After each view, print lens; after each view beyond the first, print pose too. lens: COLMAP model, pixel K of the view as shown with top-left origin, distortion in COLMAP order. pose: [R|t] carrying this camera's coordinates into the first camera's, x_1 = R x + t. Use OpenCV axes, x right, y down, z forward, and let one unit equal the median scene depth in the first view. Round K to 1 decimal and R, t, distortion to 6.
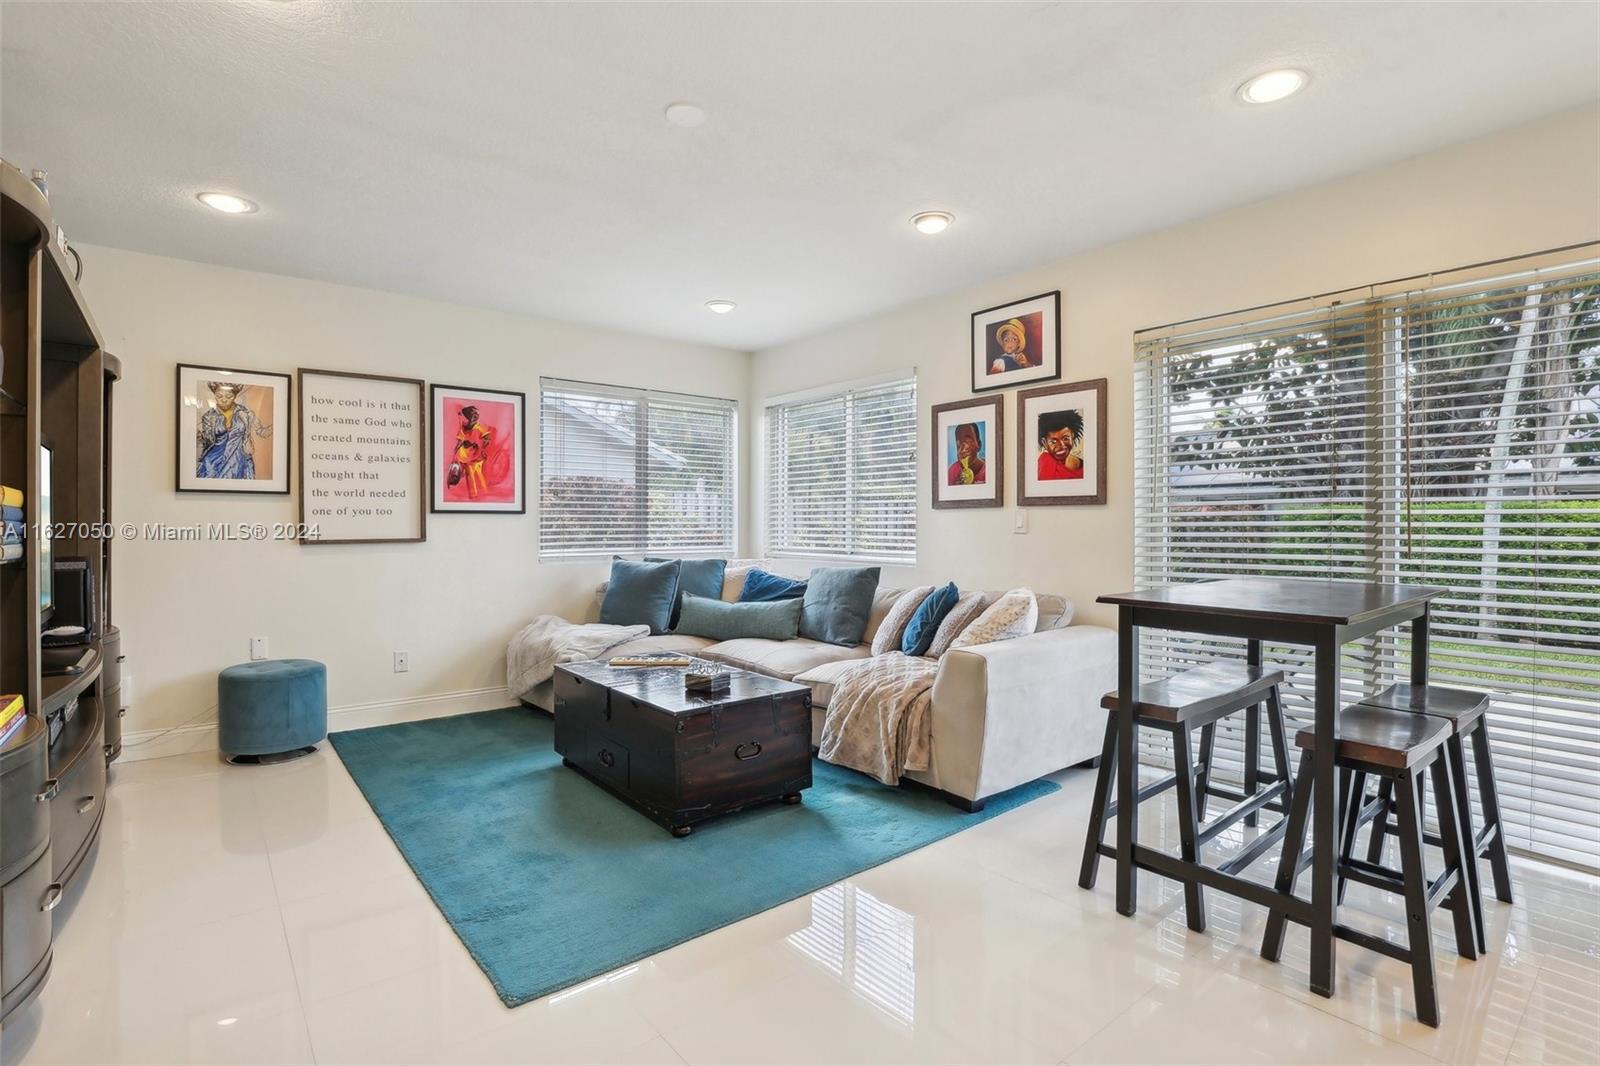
lens RADIAL K [[766.0, 0, 811.4], [0, 766.0, 520.1], [0, 0, 1]] dist [-0.031586, 0.006868]
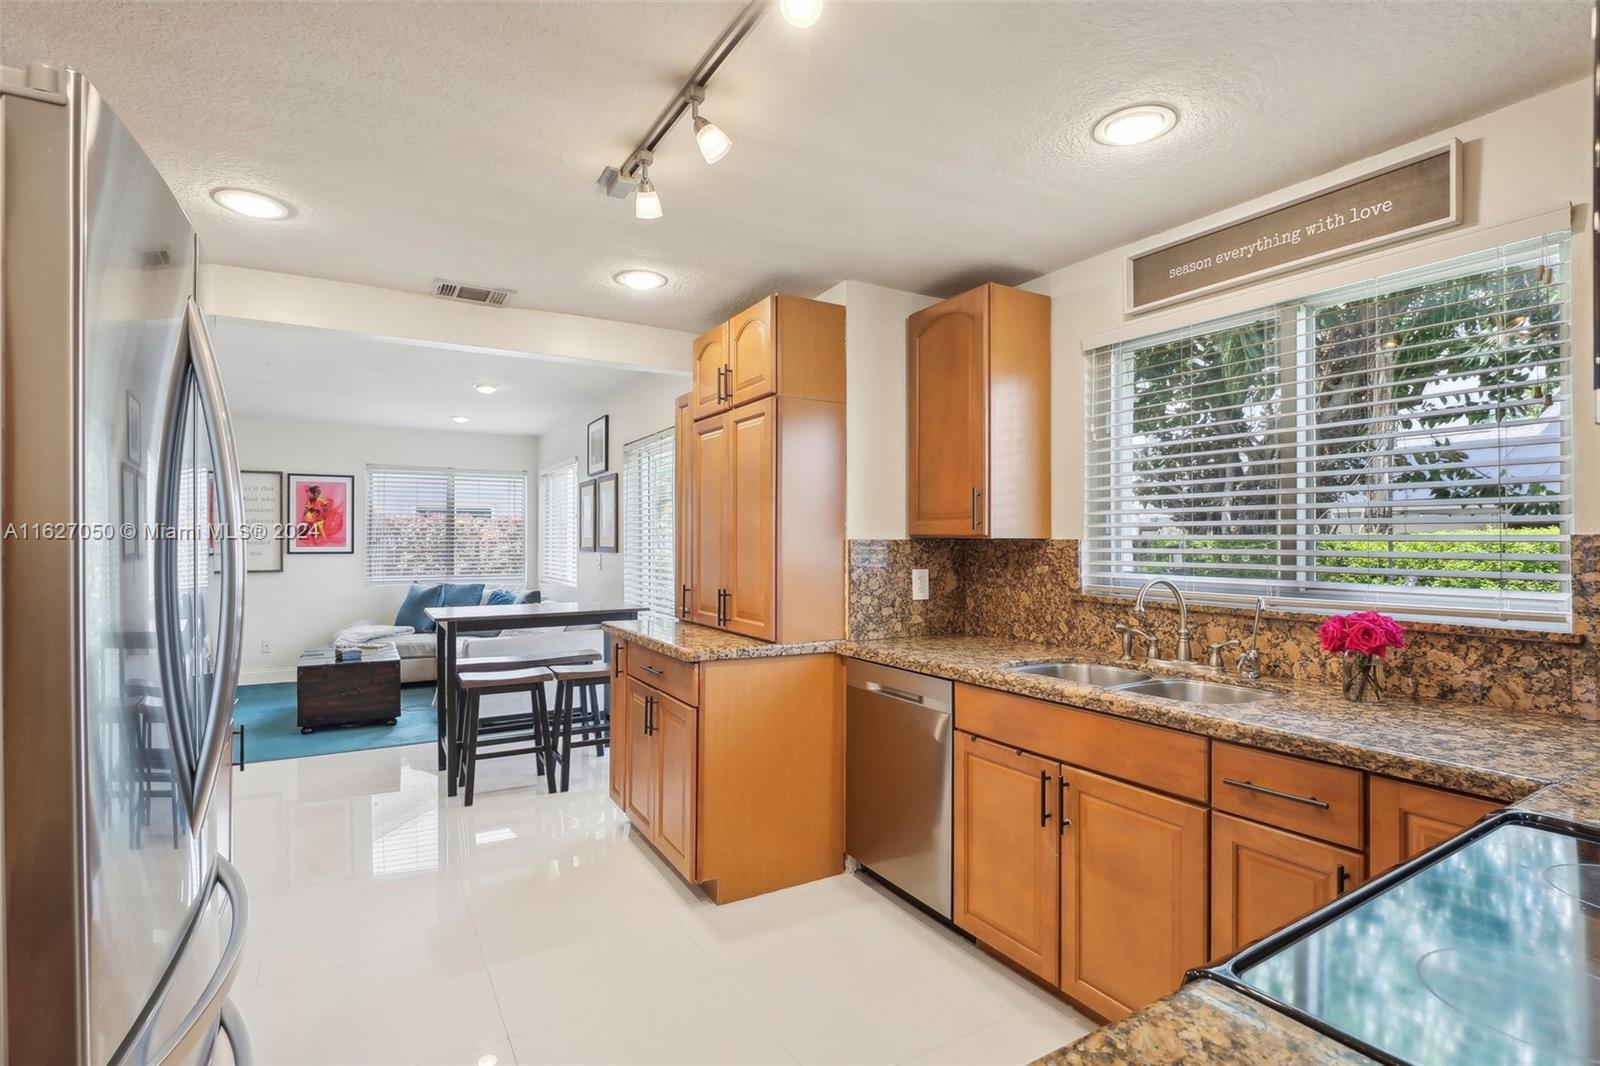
lens RADIAL K [[759.3, 0, 817.8], [0, 759.3, 534.9], [0, 0, 1]] dist [-0.035294, -0.000199]
pose [[0.989316, 0.000302, -0.145783, 0.873479], [-0.001049, 0.999987, -0.005048, -0.044155], [0.145780, 0.005147, 0.989304, -0.412917]]
